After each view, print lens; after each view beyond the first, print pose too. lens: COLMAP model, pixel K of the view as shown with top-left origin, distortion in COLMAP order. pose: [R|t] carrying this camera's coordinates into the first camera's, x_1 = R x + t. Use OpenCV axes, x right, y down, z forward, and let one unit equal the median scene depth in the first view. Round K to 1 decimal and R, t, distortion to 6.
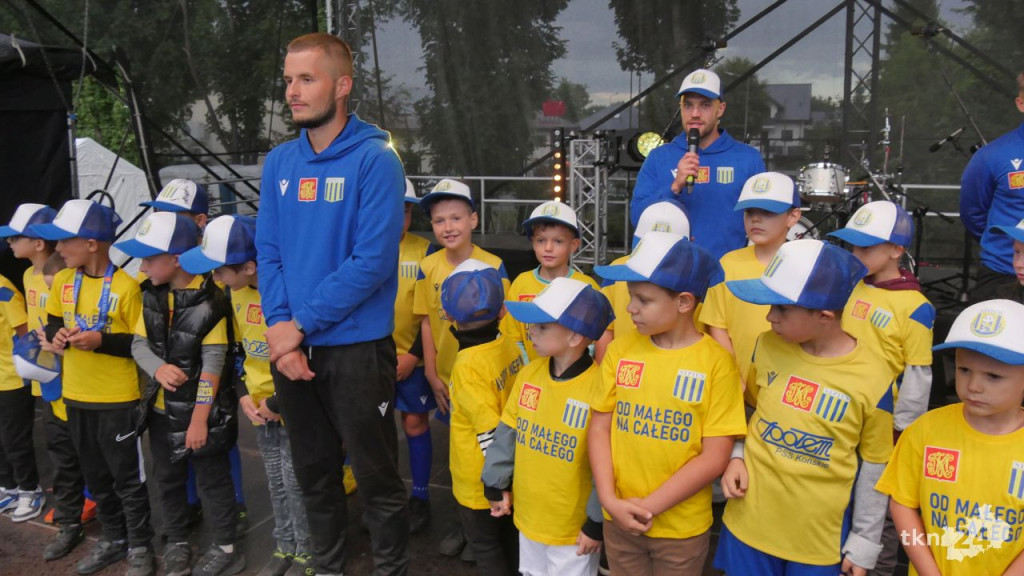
lens RADIAL K [[863.6, 0, 498.2], [0, 863.6, 303.7], [0, 0, 1]] dist [-0.058214, 0.049189]
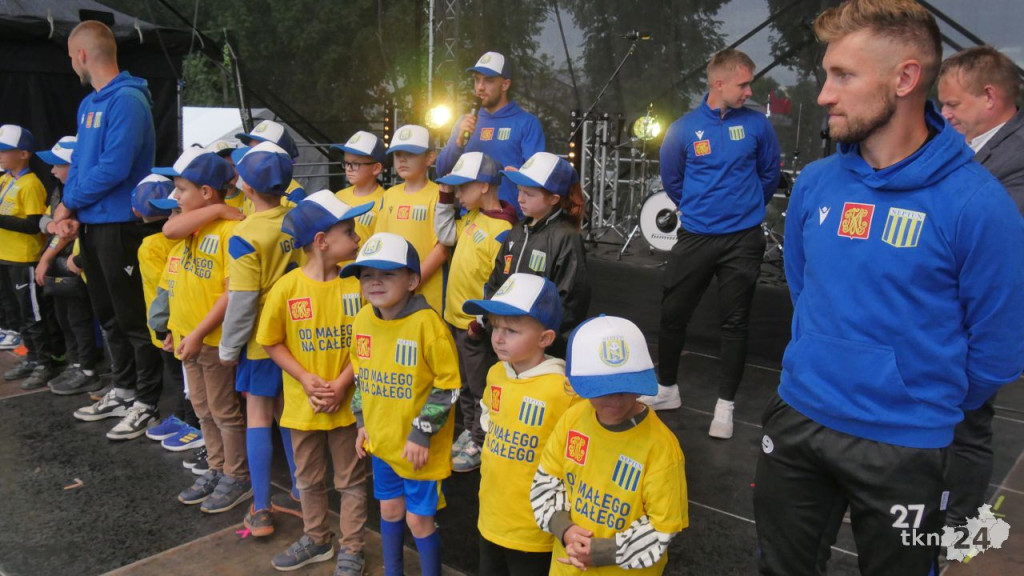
lens RADIAL K [[863.6, 0, 490.7], [0, 863.6, 296.7], [0, 0, 1]] dist [-0.058214, 0.049189]
pose [[0.960294, 0.096911, -0.261618, 0.278538], [-0.096604, 0.995224, 0.014067, 0.028361], [0.261732, 0.011765, 0.965069, -0.086476]]
